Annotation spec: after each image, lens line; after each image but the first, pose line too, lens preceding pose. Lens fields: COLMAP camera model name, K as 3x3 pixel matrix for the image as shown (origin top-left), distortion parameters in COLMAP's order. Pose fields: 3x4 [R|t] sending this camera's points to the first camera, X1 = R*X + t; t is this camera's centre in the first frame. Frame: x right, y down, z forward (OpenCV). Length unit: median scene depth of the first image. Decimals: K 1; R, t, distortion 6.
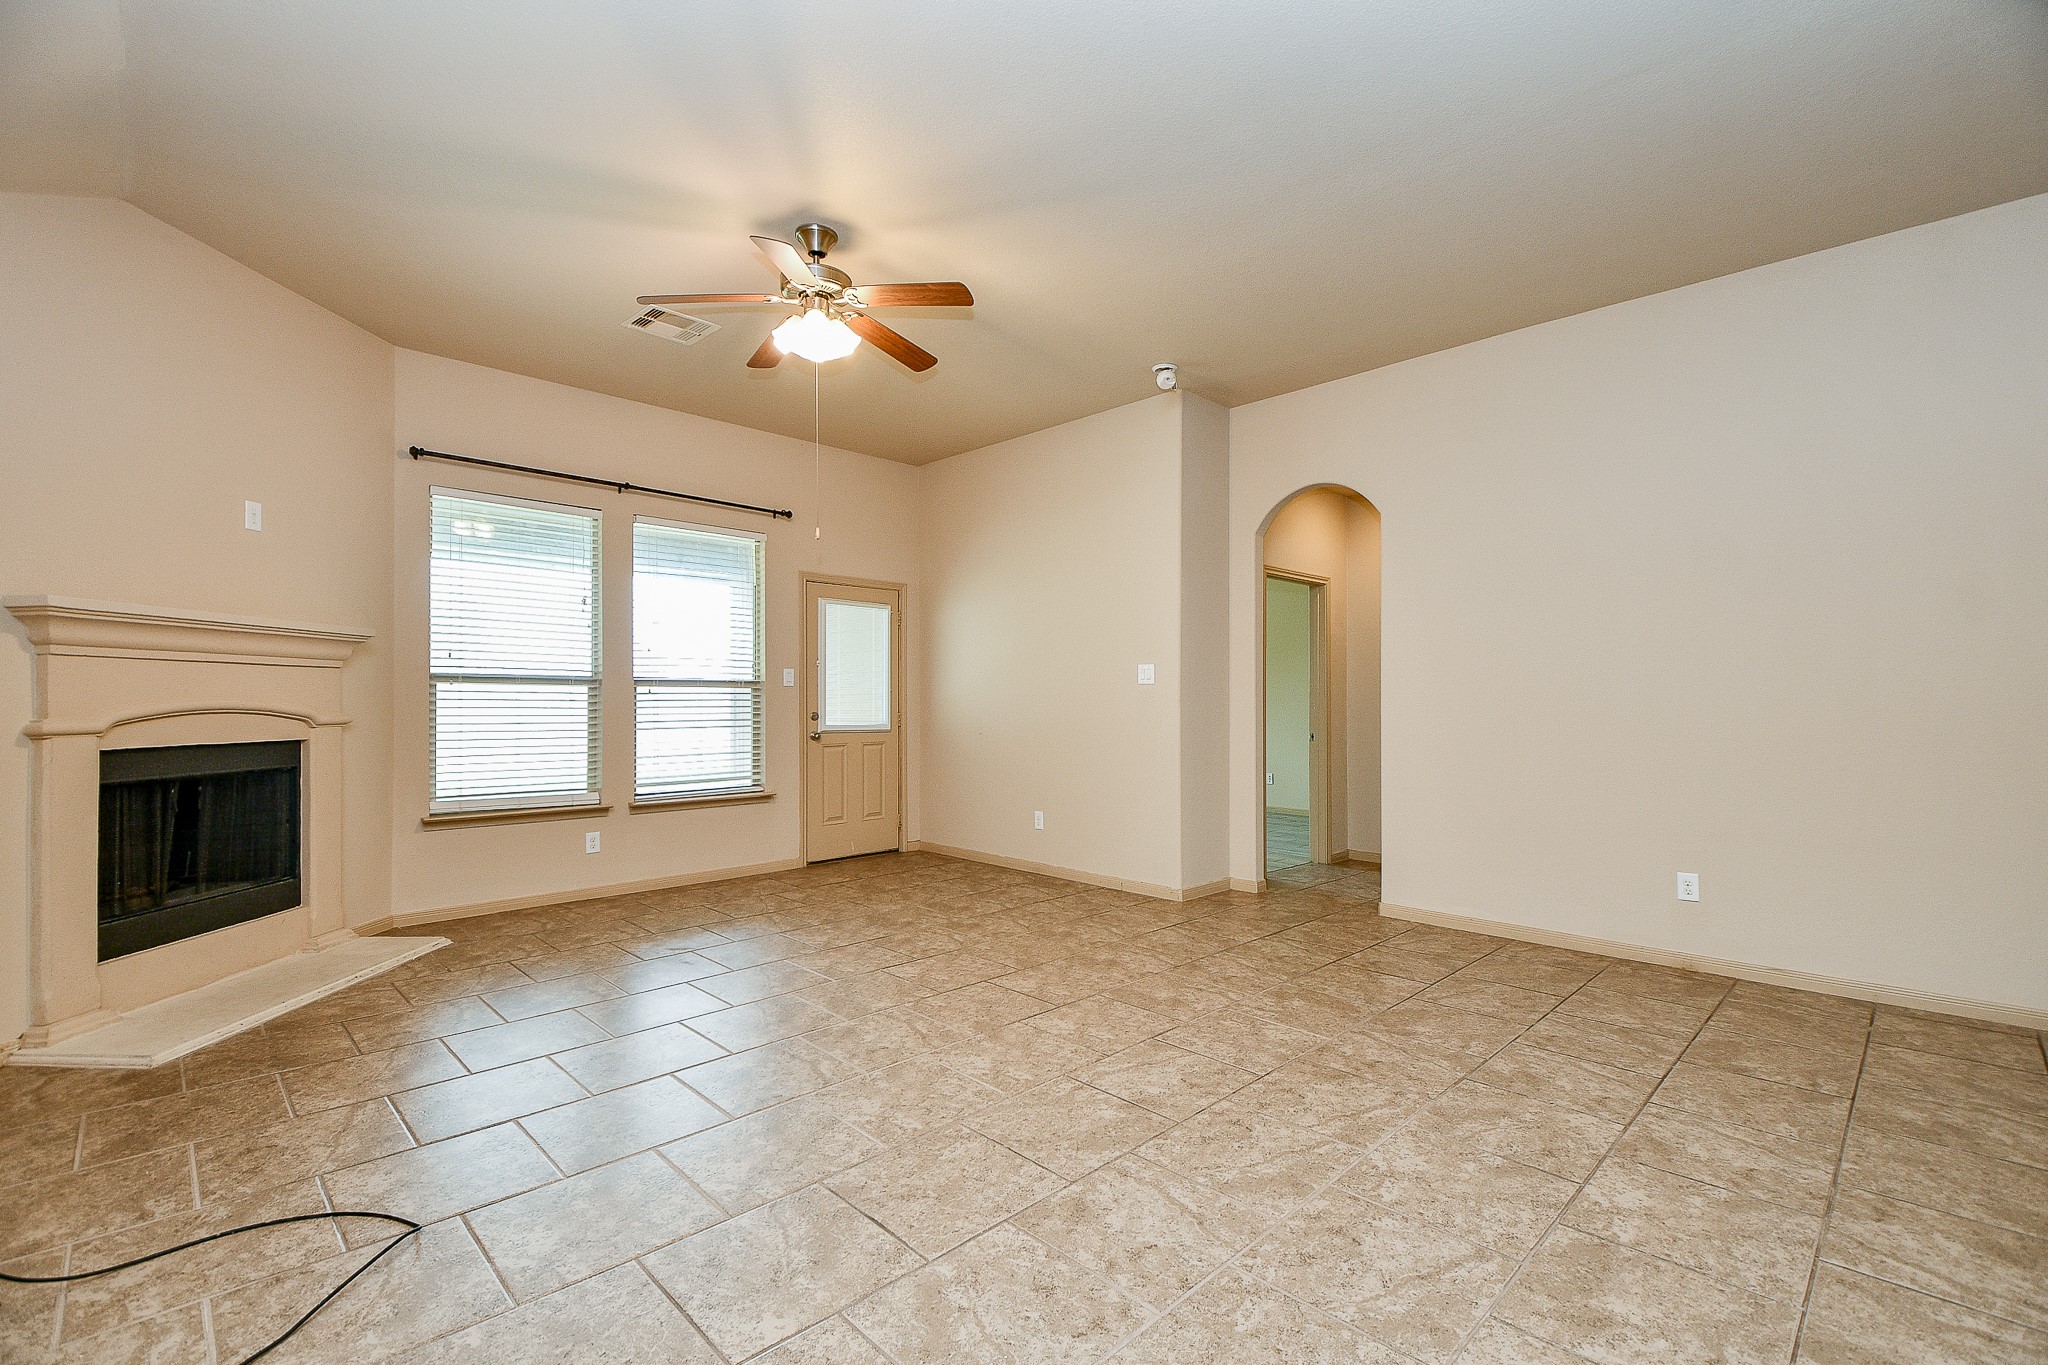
lens RADIAL K [[903.5, 0, 1027.8], [0, 903.5, 694.5], [0, 0, 1]] dist [0.030651, -0.023827]
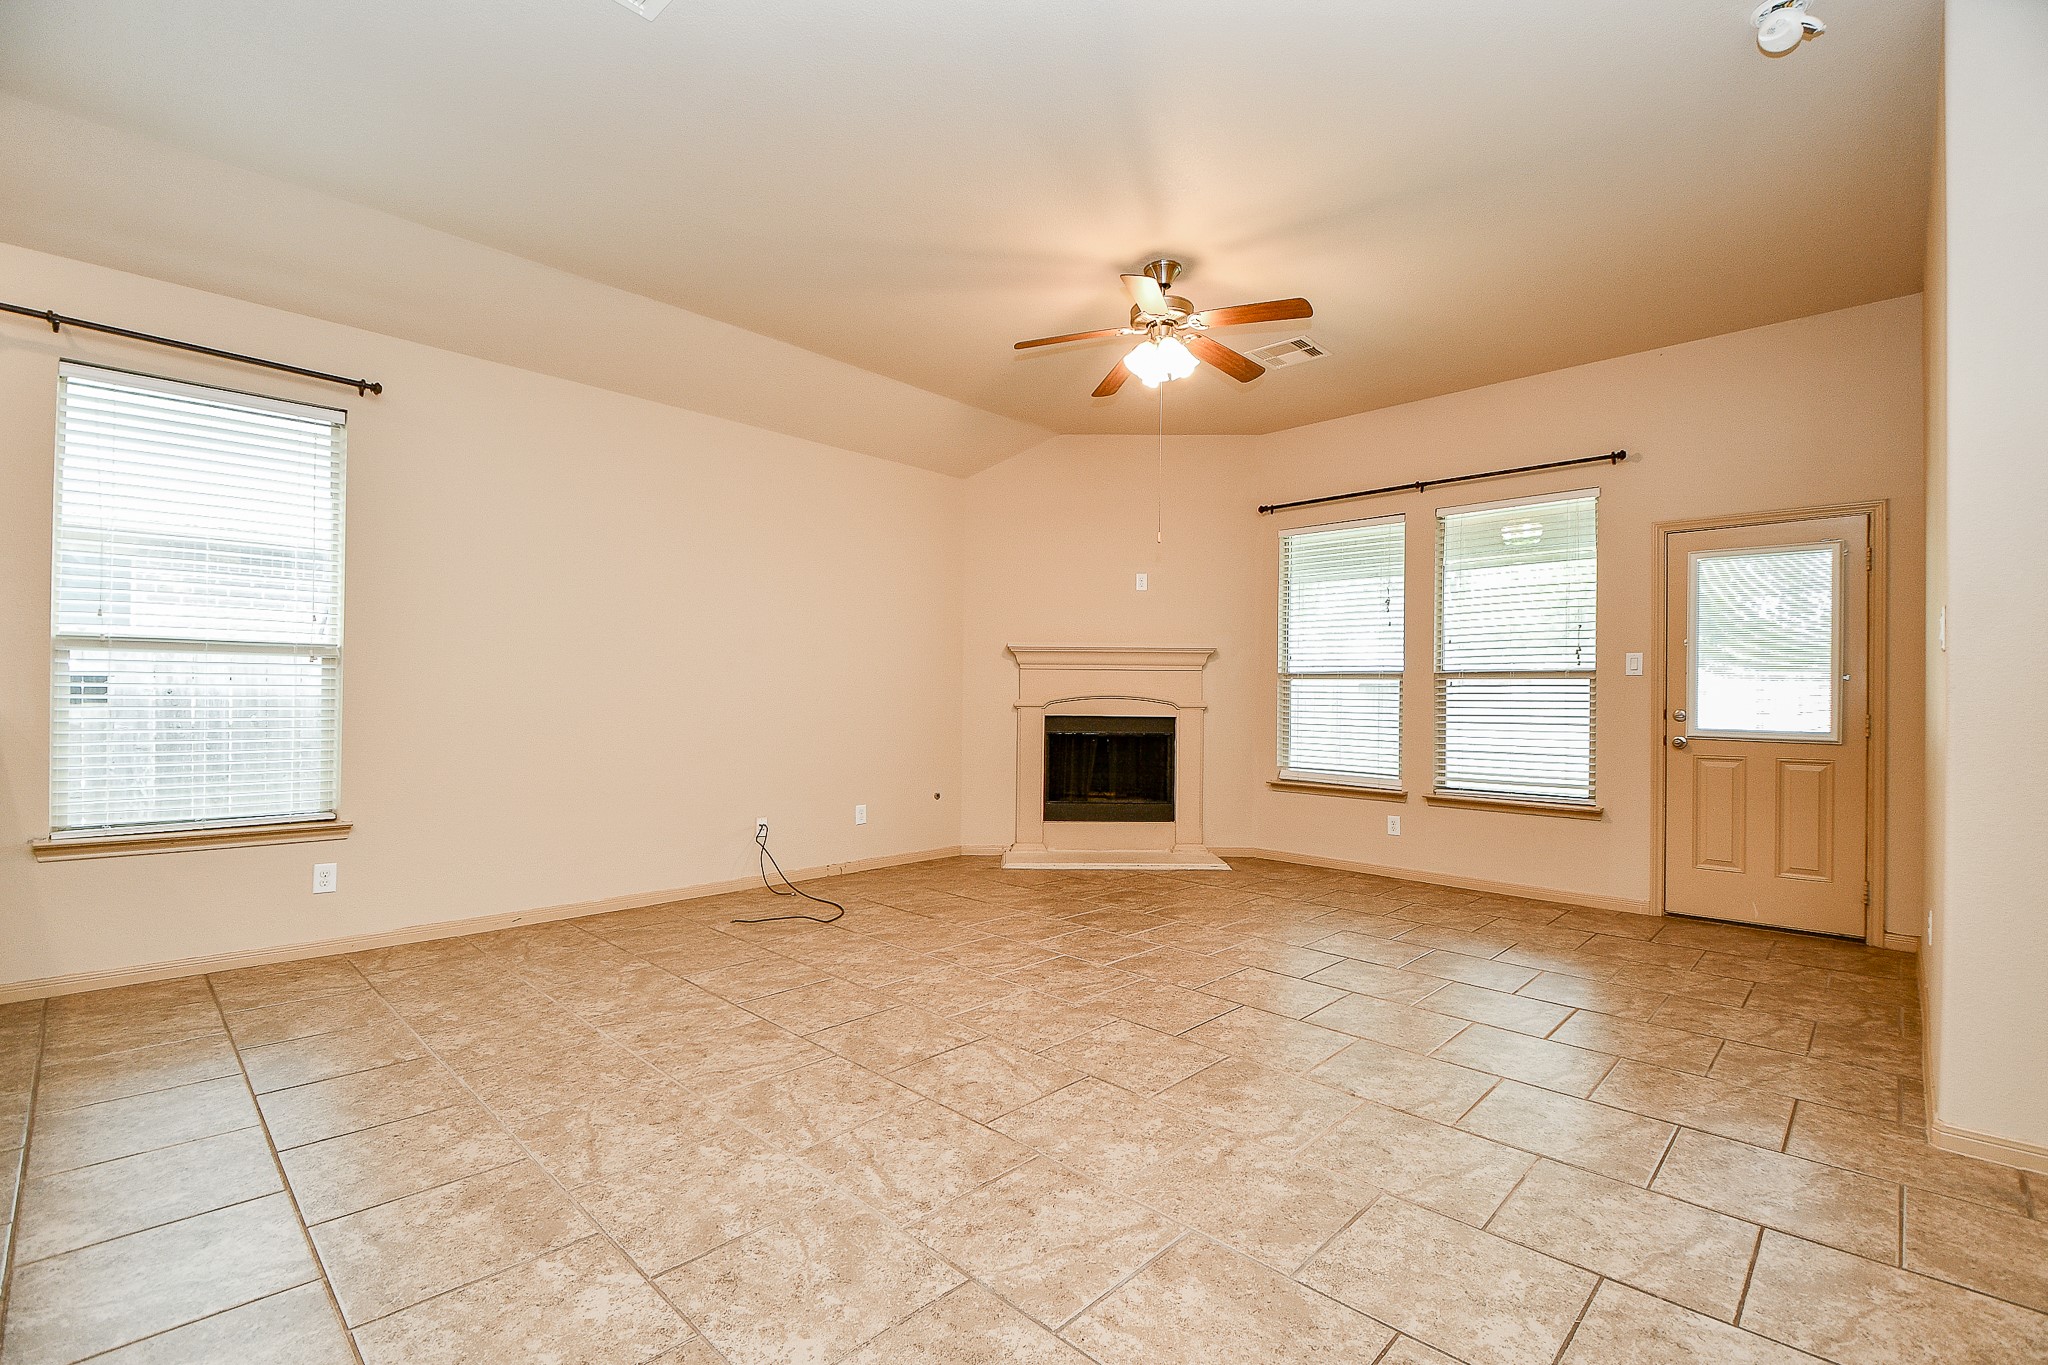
lens RADIAL K [[903.5, 0, 1027.8], [0, 903.5, 694.5], [0, 0, 1]] dist [0.030651, -0.023827]
pose [[0.019124, -0.005388, -0.999803, 0.861347], [-0.002579, 0.999982, -0.005438, 0.021883], [0.999814, 0.002682, 0.019110, 0.803188]]
